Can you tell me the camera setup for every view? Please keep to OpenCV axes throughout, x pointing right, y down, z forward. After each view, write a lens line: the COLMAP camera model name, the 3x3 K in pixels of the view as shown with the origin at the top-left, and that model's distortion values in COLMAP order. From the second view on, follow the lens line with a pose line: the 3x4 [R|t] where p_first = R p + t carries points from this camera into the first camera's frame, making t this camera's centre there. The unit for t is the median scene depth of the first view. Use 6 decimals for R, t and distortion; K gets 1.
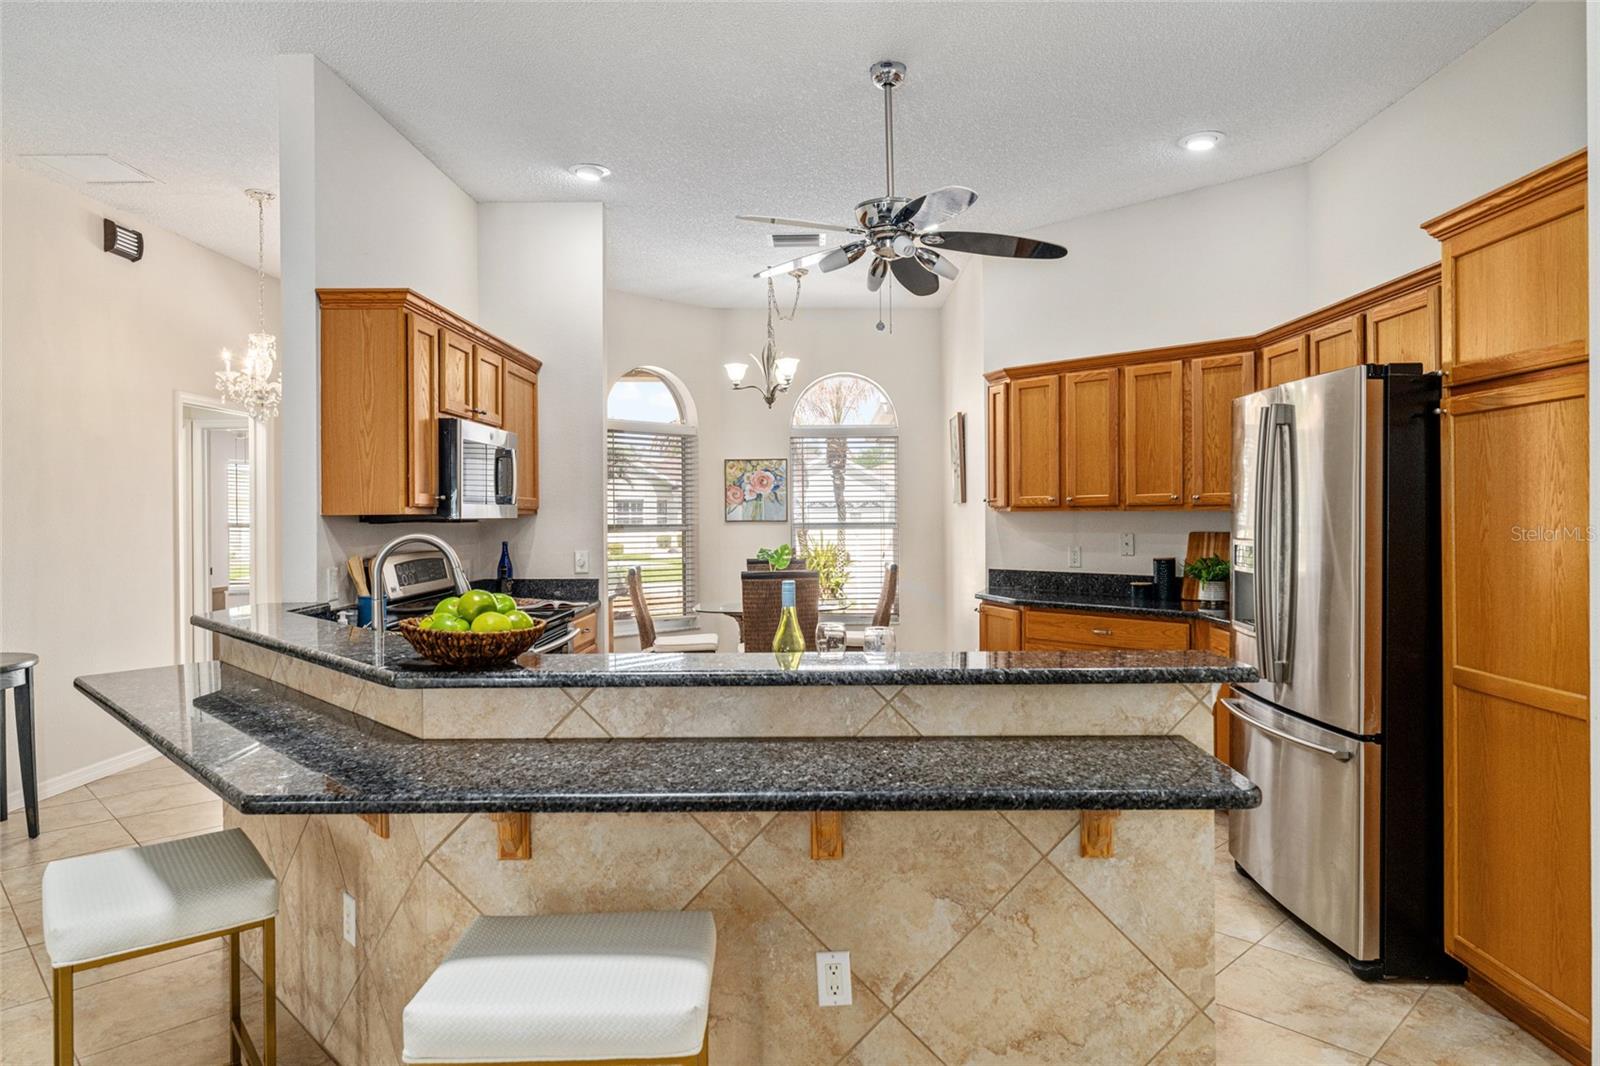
lens RADIAL K [[985.5, 0, 807.1], [0, 985.5, 513.8], [0, 0, 1]] dist [0.002413, 0.000188]
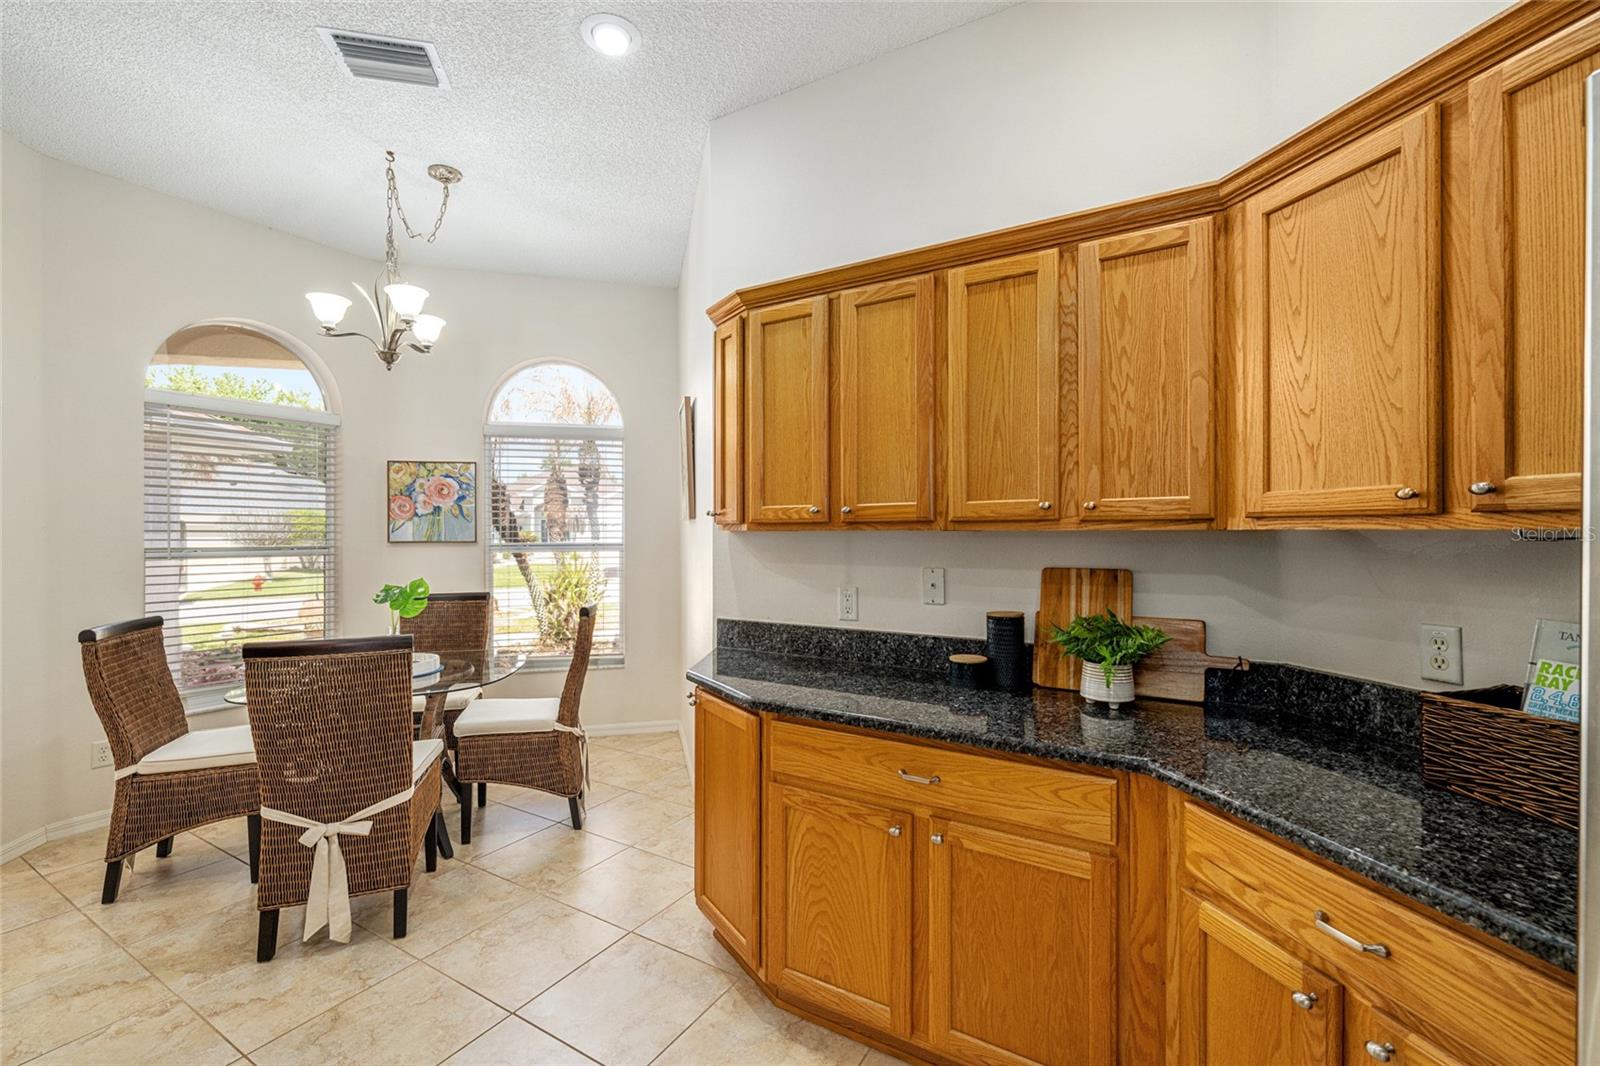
lens RADIAL K [[668.0, 0, 796.3], [0, 668.0, 525.9], [0, 0, 1]] dist [0.000309, 0.000318]
pose [[0.969896, 0.007161, 0.243412, 0.164965], [-0.004786, 0.999935, -0.010347, -0.001639], [-0.243471, 0.008870, 0.969868, 0.723568]]
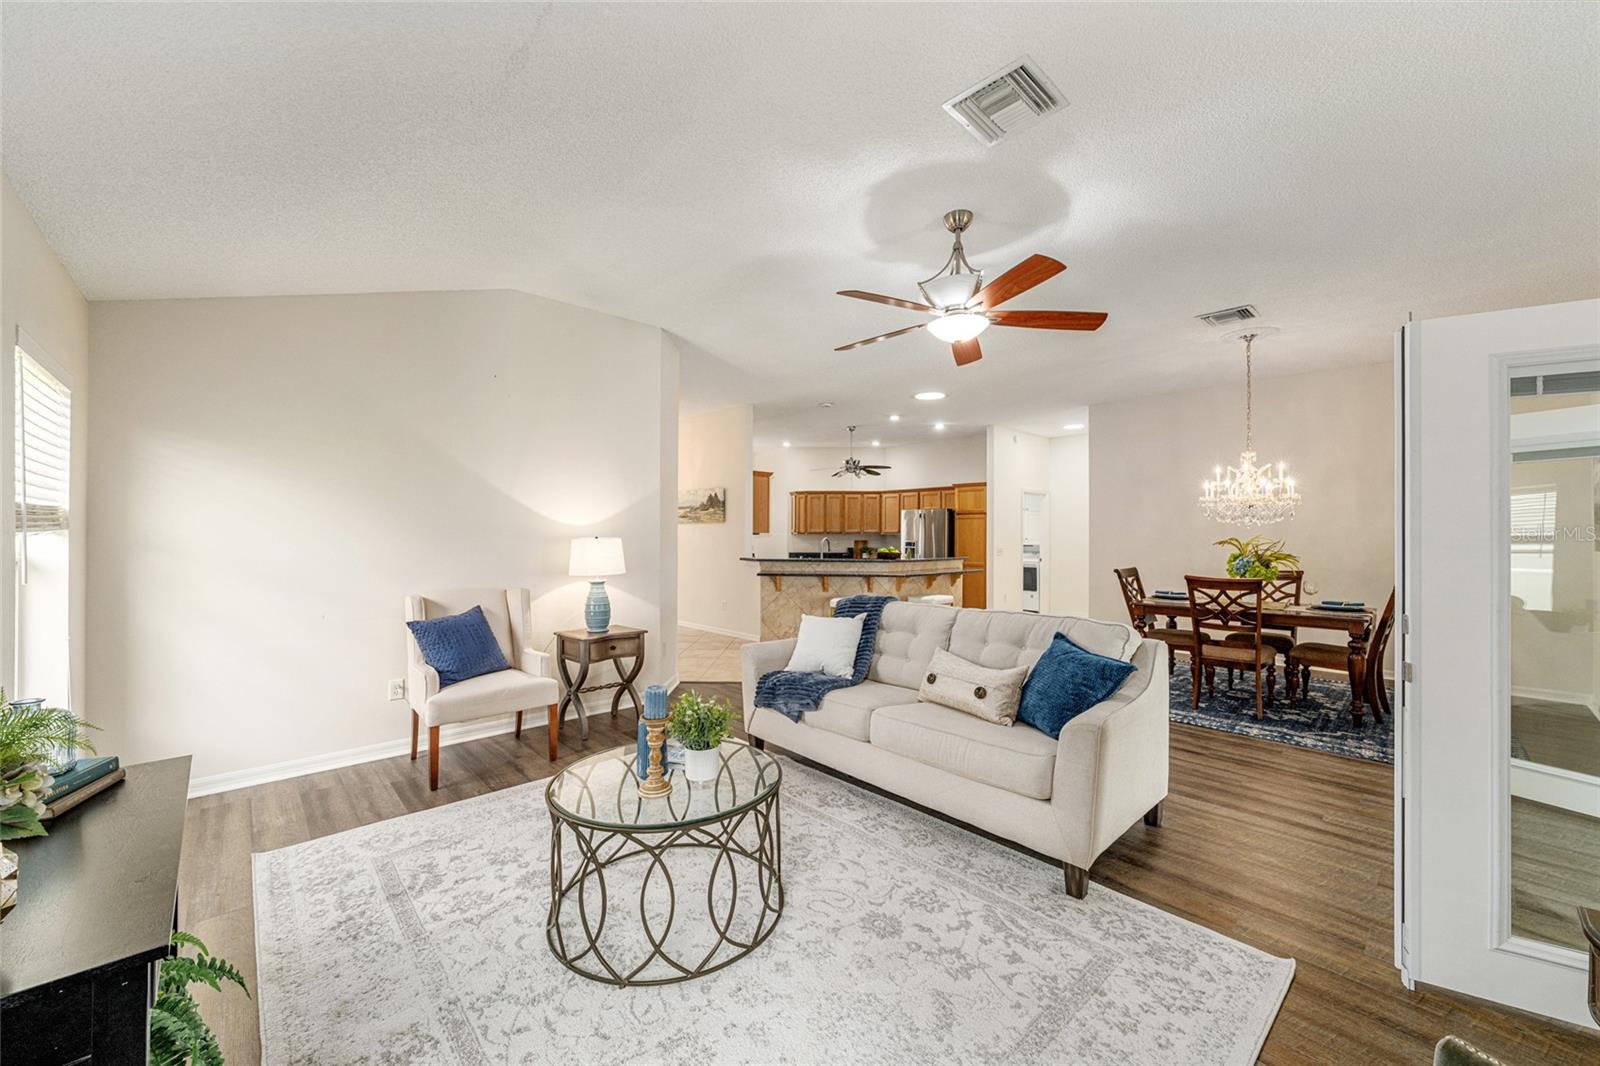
lens RADIAL K [[621.6, 0, 805.0], [0, 621.6, 528.2], [0, 0, 1]] dist [0.000928, 0.000116]
pose [[0.712803, 0.016612, 0.701167, -1.521665], [-0.005691, 0.999824, -0.017901, 0.017339], [-0.701341, 0.008770, 0.712772, -0.579109]]
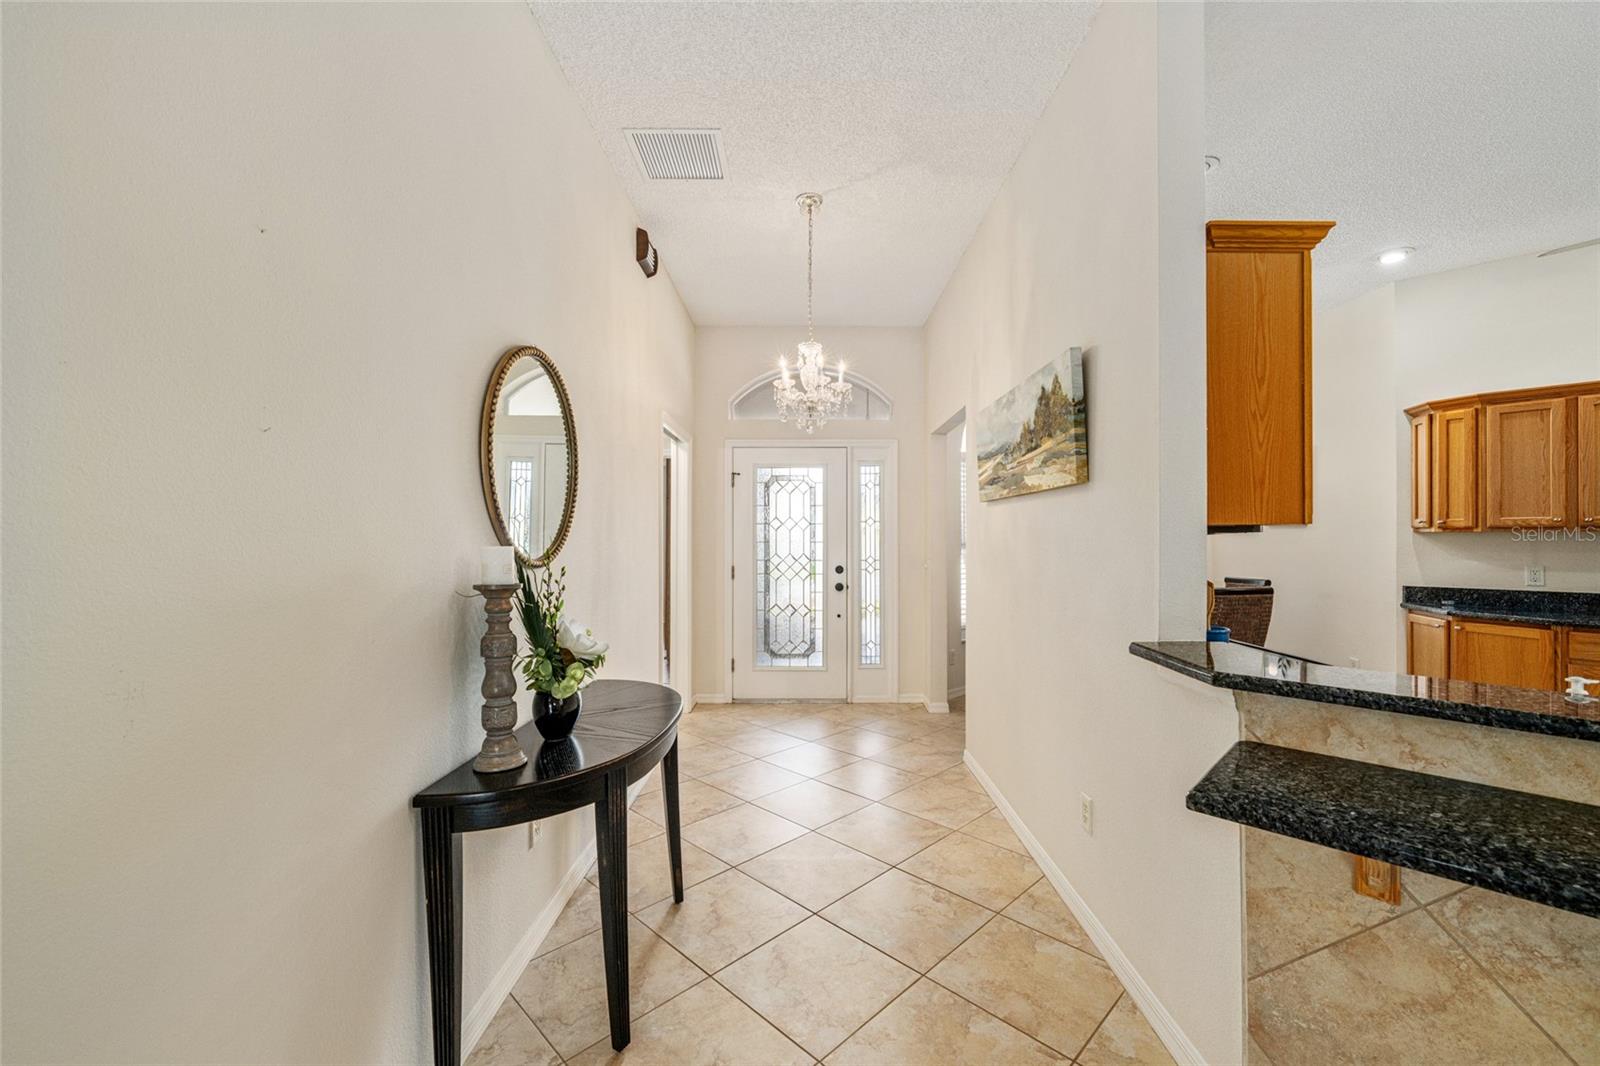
lens RADIAL K [[636.7, 0, 797.8], [0, 636.7, 530.8], [0, 0, 1]] dist [-0.000645, 0.000287]
pose [[0.999857, 0.008229, 0.014750, -0.636192], [-0.008097, 0.999927, -0.008992, 0.010068], [-0.014823, 0.008872, 0.999851, 0.409957]]
